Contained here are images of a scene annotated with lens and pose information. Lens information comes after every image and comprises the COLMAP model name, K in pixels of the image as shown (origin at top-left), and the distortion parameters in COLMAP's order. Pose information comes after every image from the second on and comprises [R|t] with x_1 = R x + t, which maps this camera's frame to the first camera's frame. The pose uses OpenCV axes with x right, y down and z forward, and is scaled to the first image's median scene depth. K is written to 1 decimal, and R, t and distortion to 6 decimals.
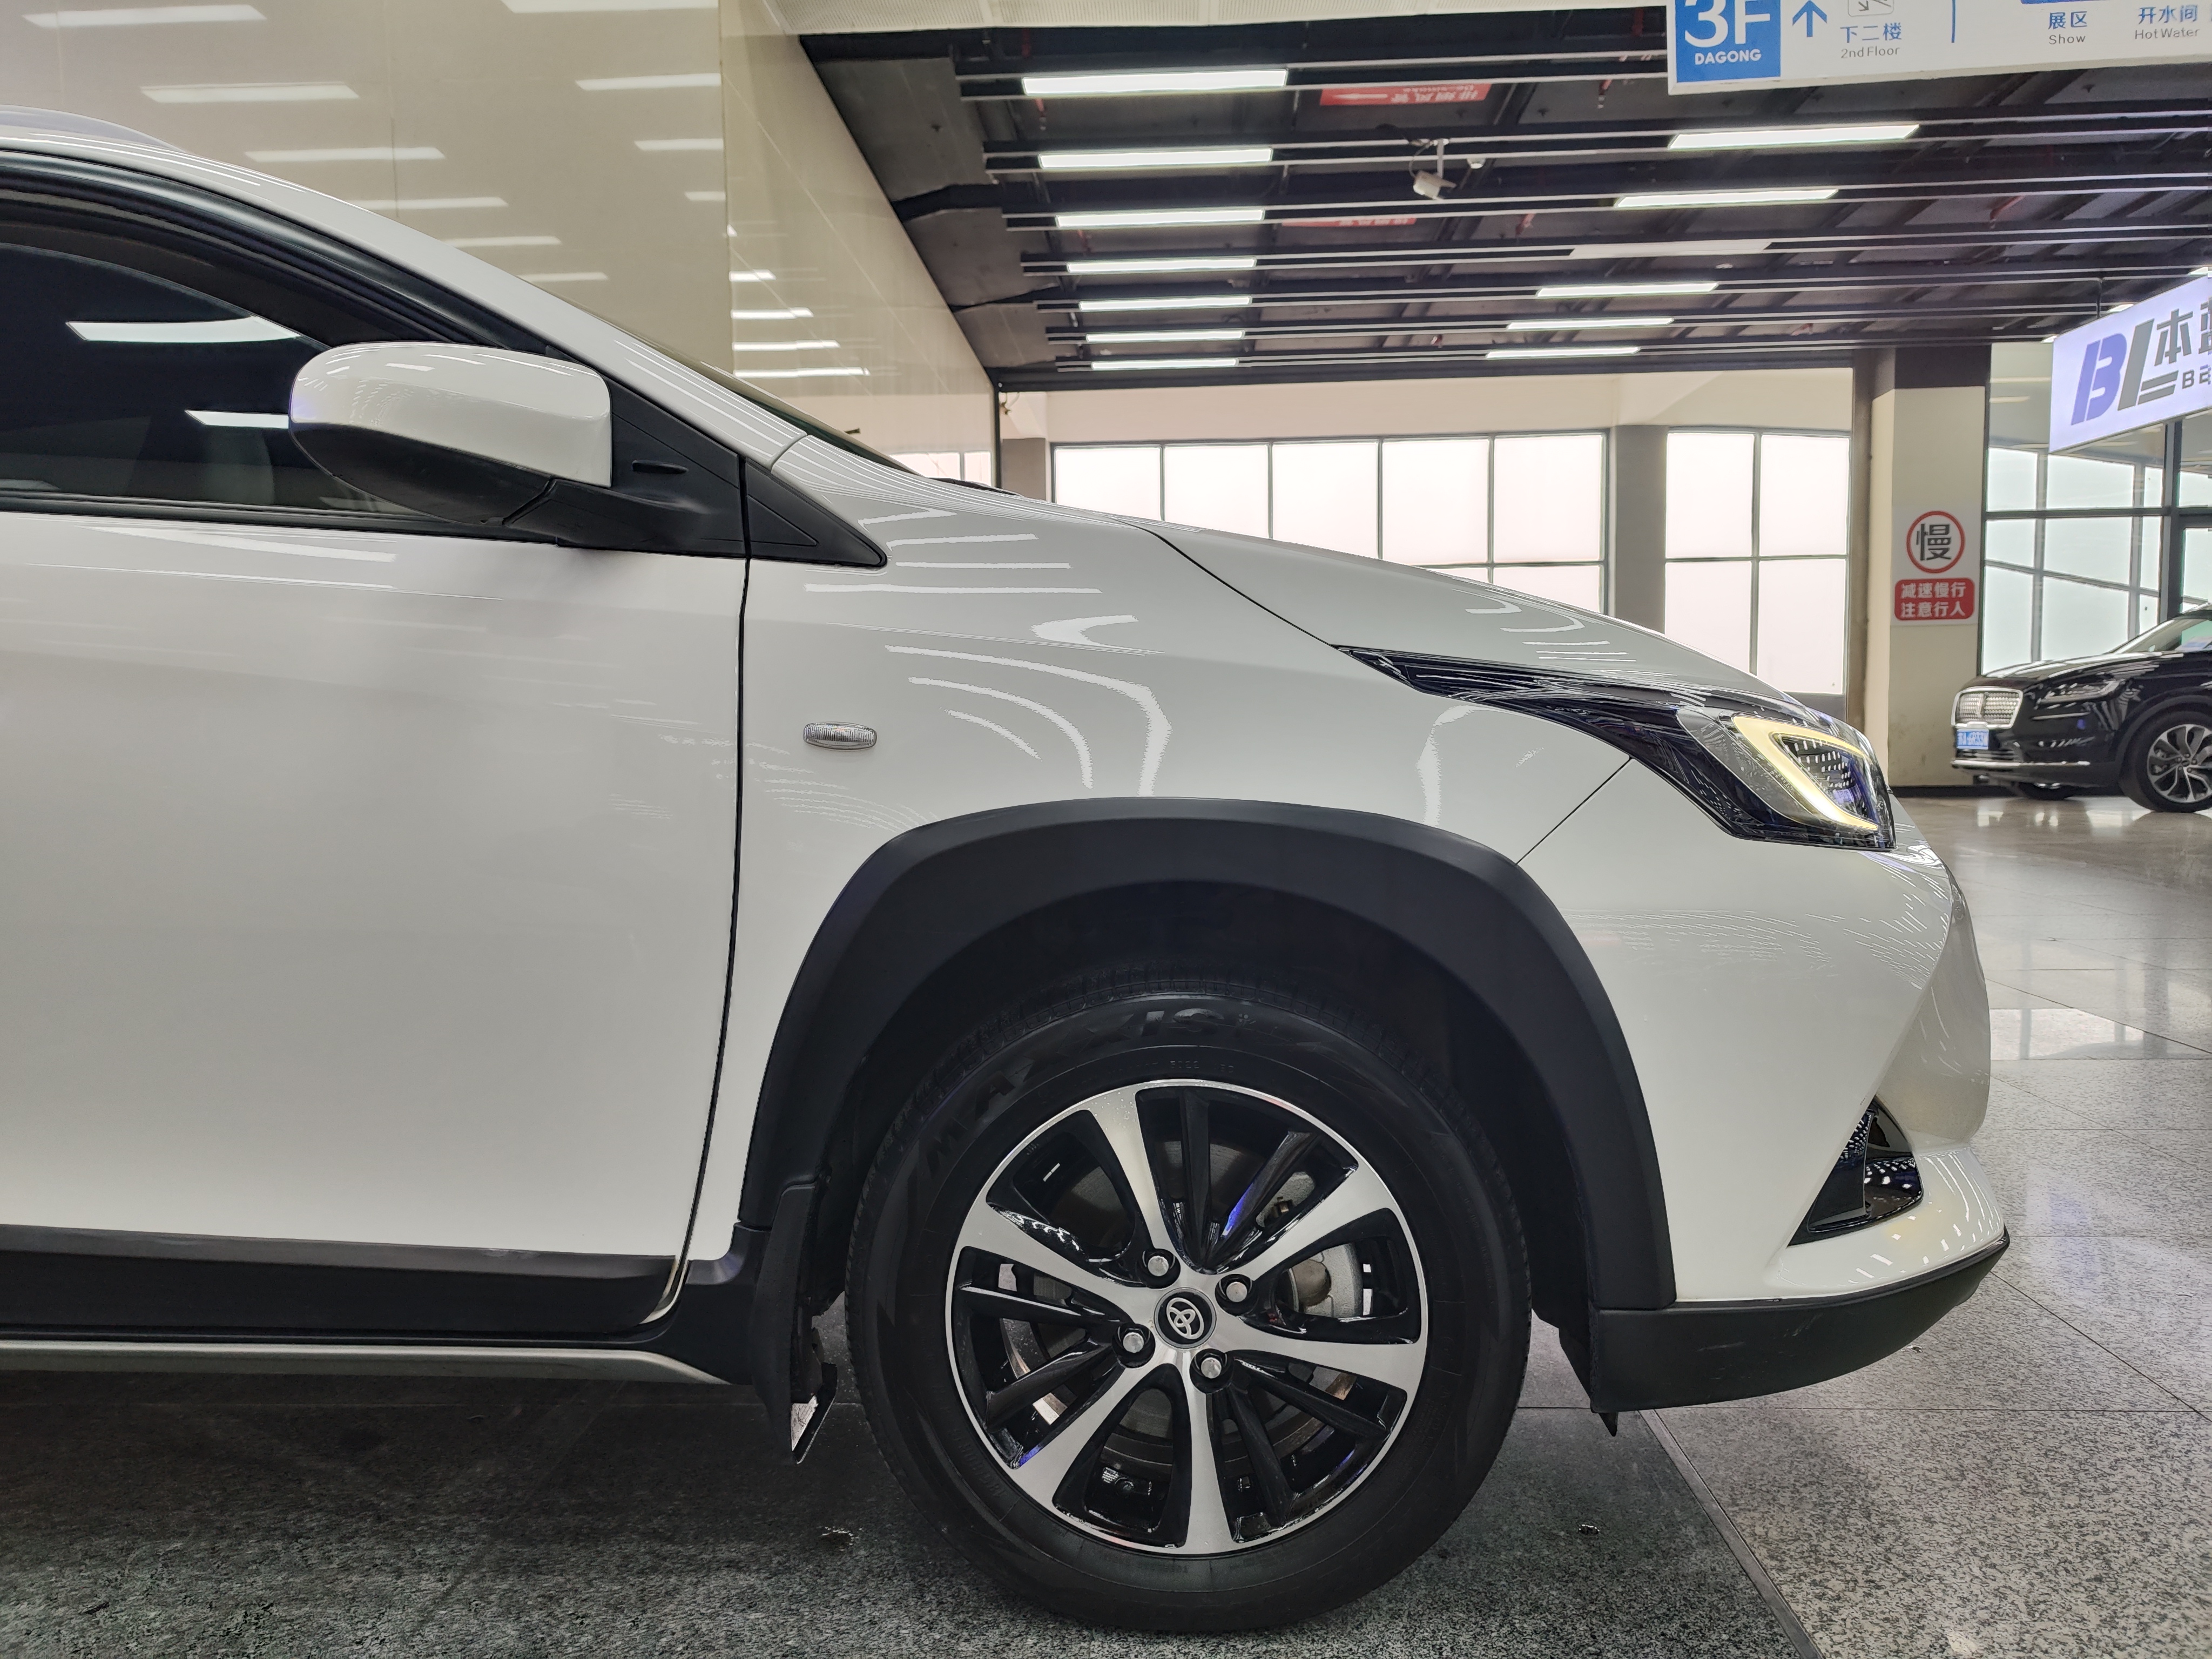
lens RADIAL K [[1519.5, 0, 1106.0], [0, 1519.5, 829.5], [0, 0, 1]] dist [0.134787, -0.080021]
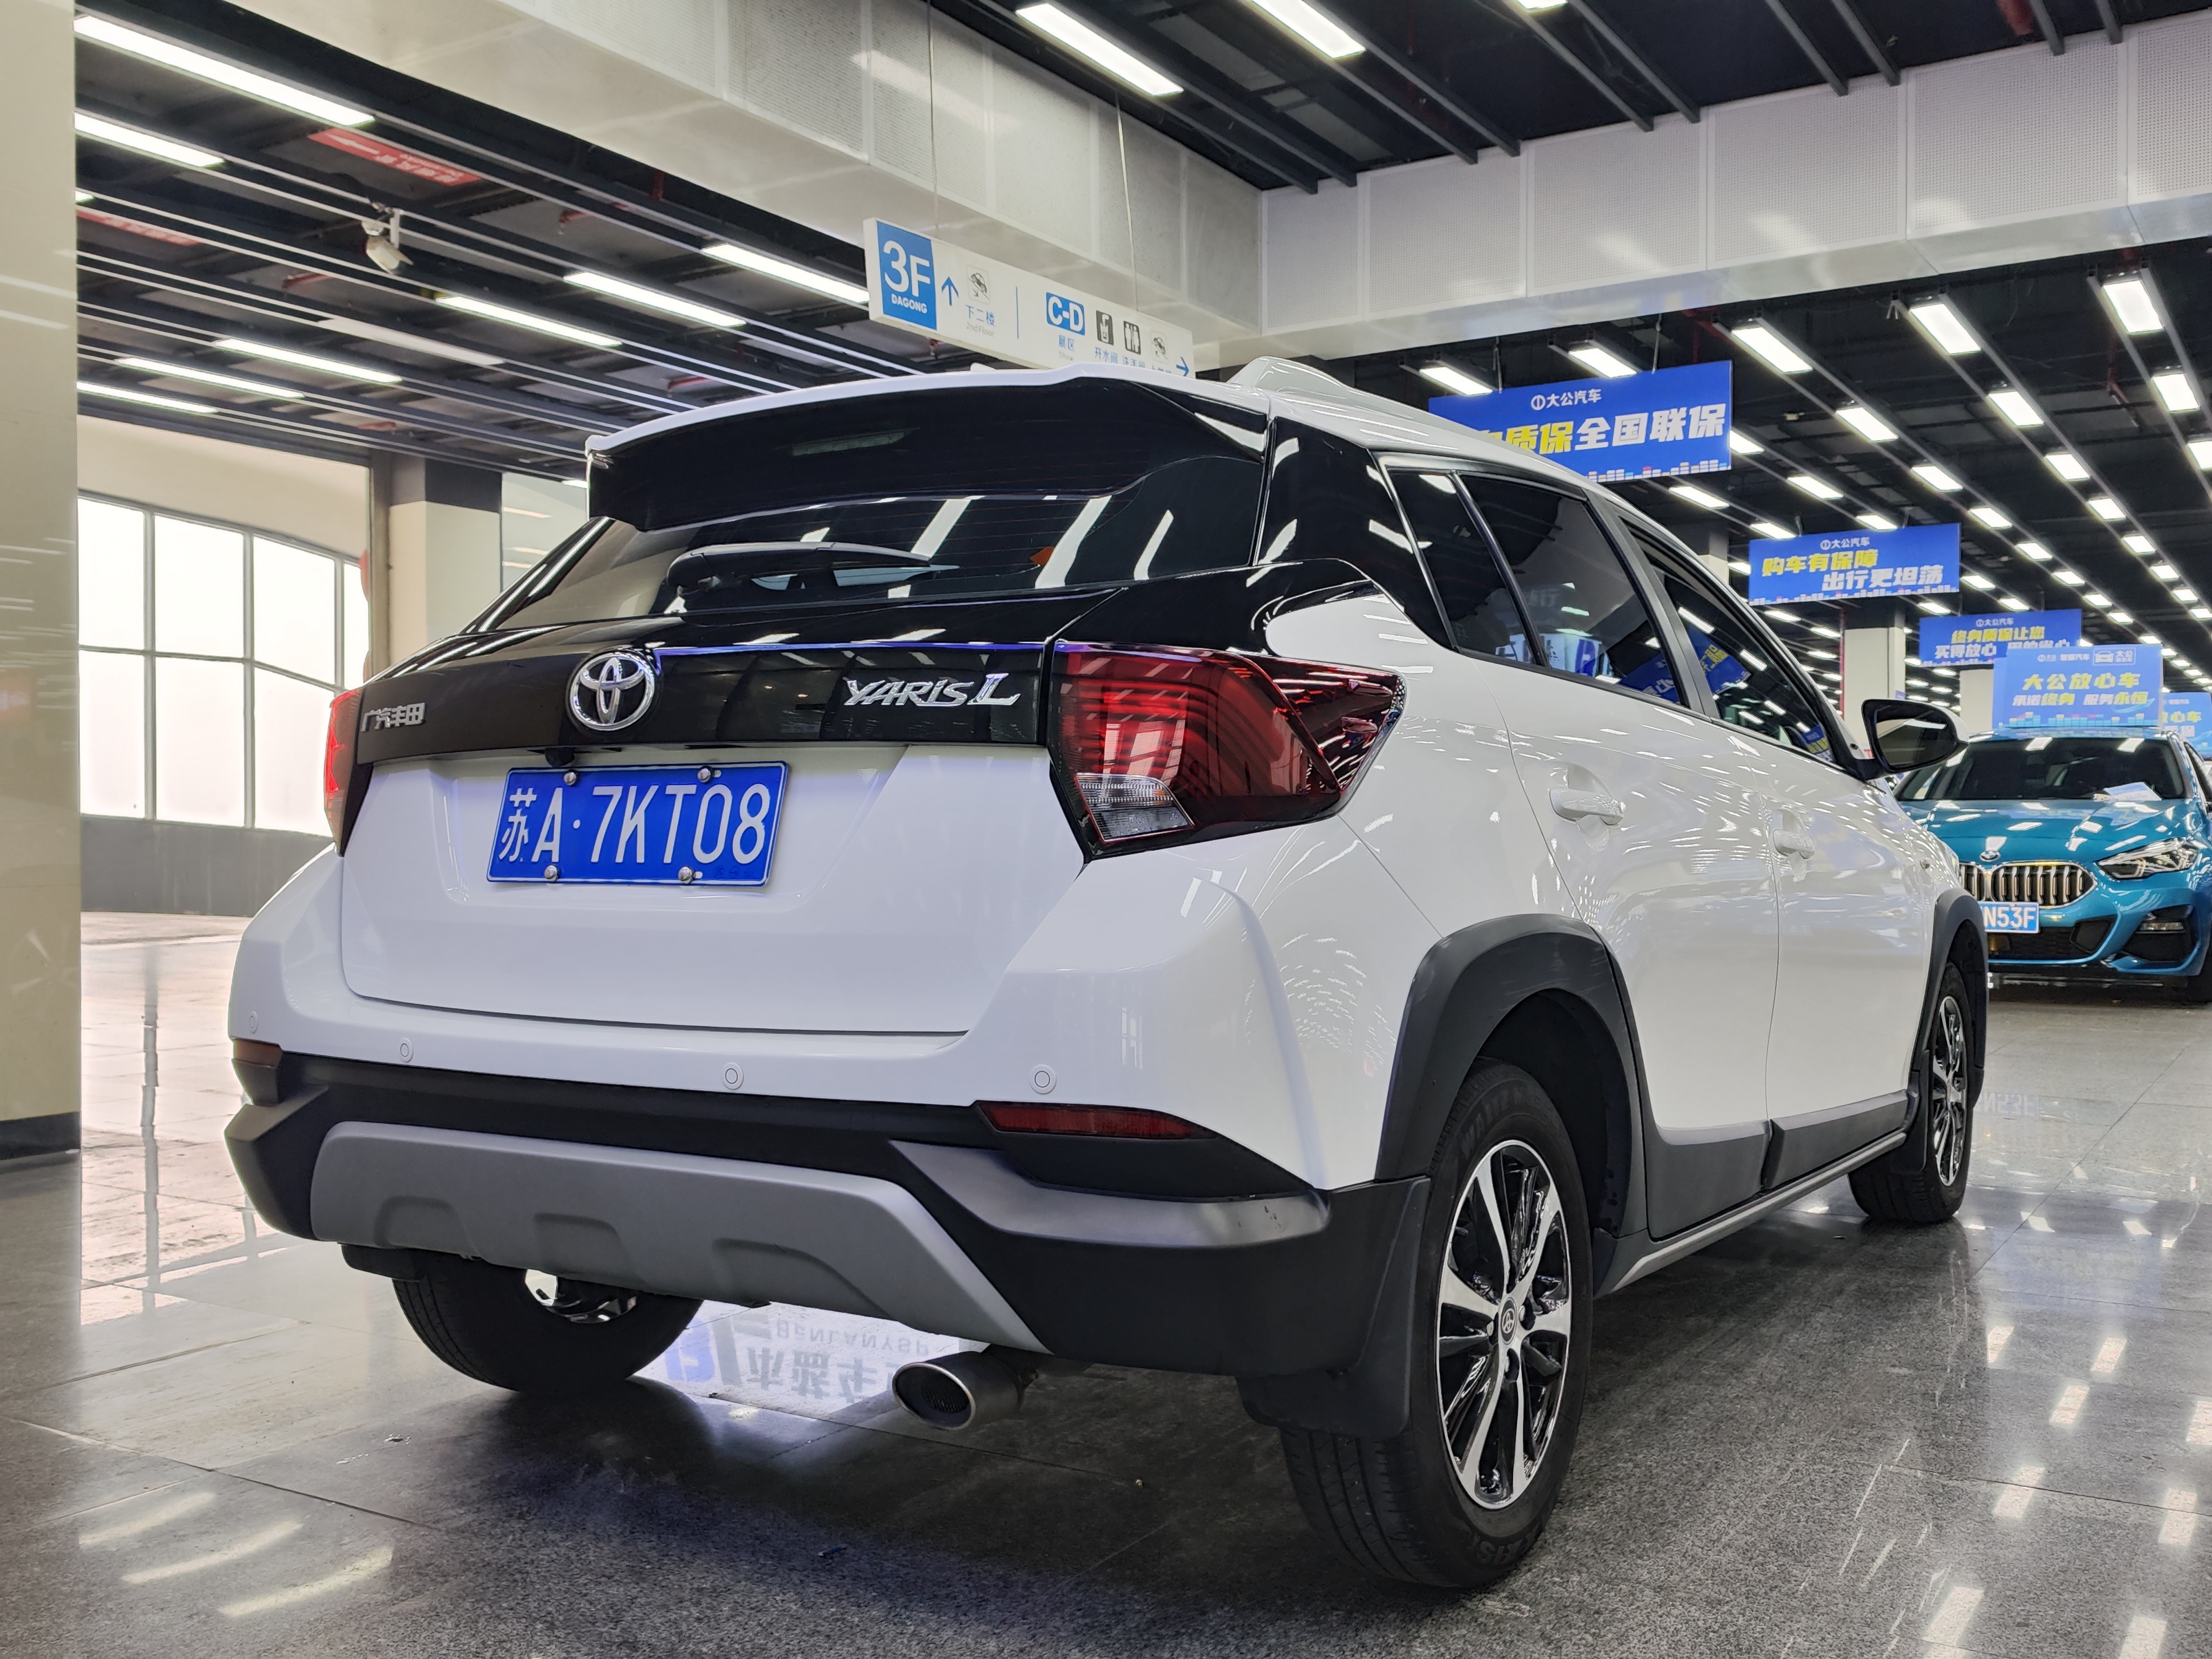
lens RADIAL K [[2021.3, 0, 1111.7], [0, 2021.3, 818.8], [0, 0, 1]] dist [0.069865, -0.102404]
pose [[0.503253, 0.004965, 0.864125, -0.434925], [0.063068, 0.997106, -0.042459, -0.021936], [-0.861834, 0.075866, 0.501484, 0.083984]]
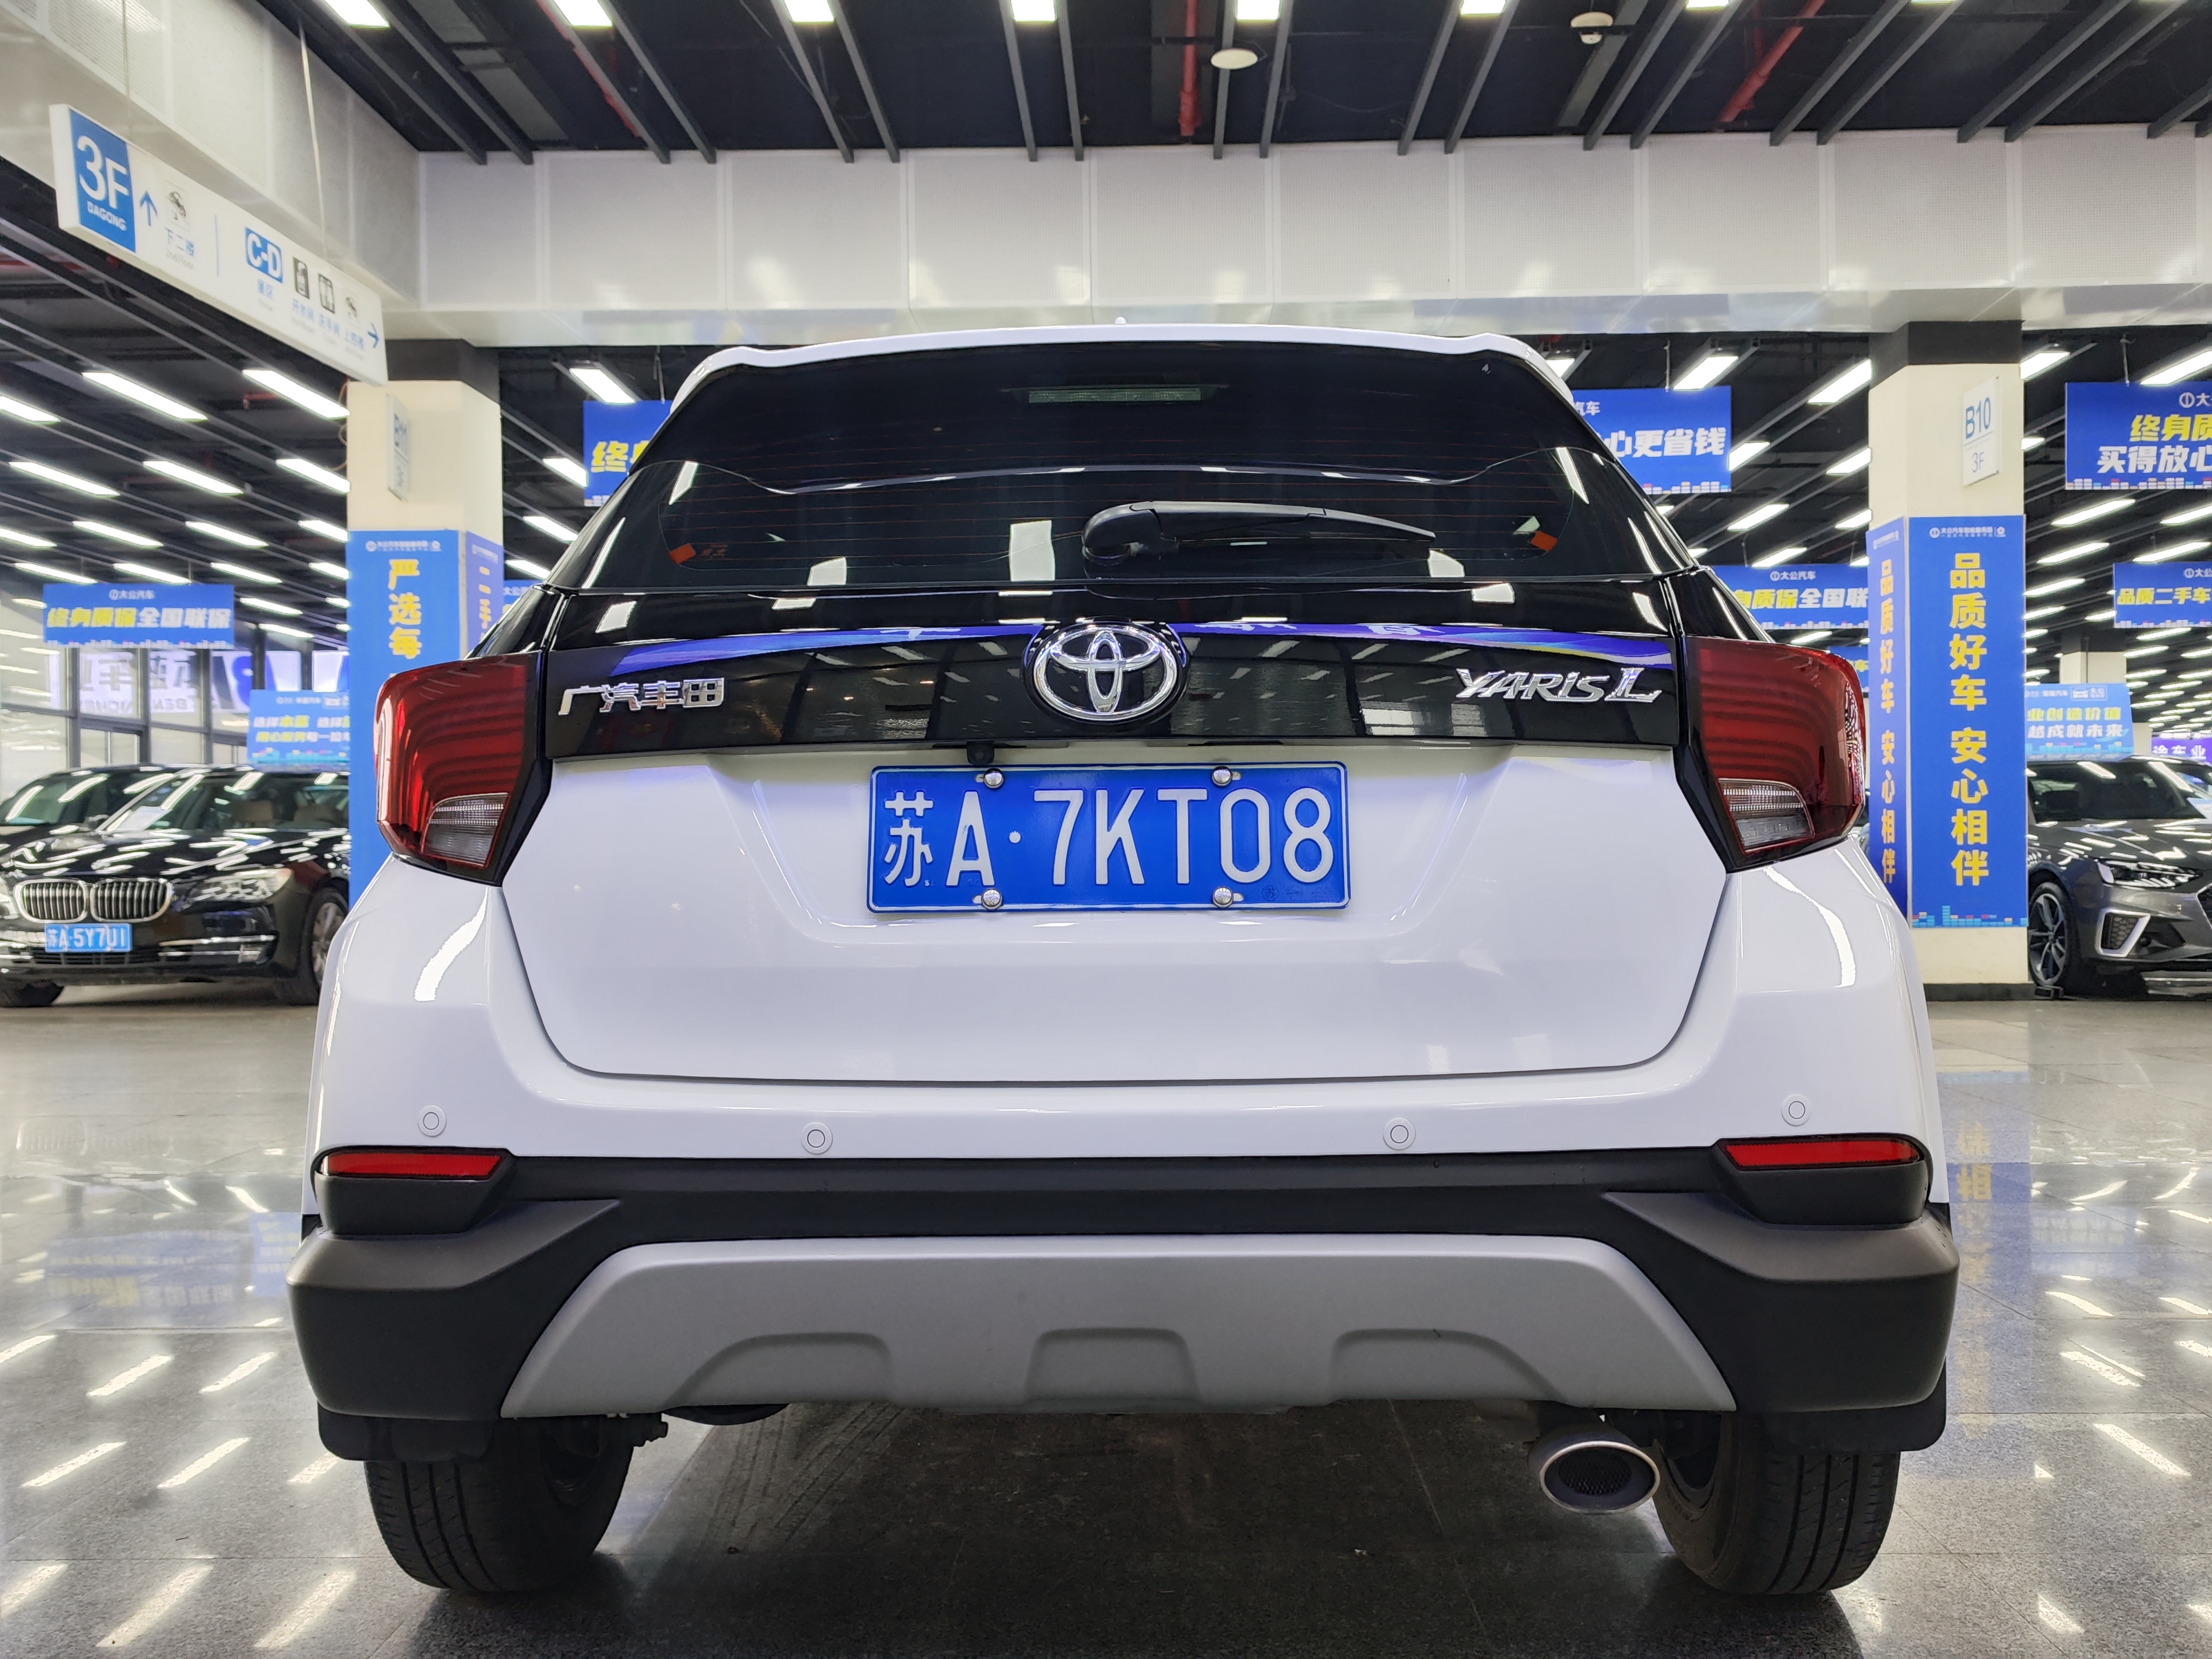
lens RADIAL K [[2020.0, 0, 1127.3], [0, 2020.0, 833.1], [0, 0, 1]] dist [0.069345, -0.077821]
pose [[-0.011554, 0.009697, 0.999886, -0.448107], [0.081028, 0.996674, -0.008730, -0.032168], [-0.996645, 0.080918, -0.012301, 0.233216]]
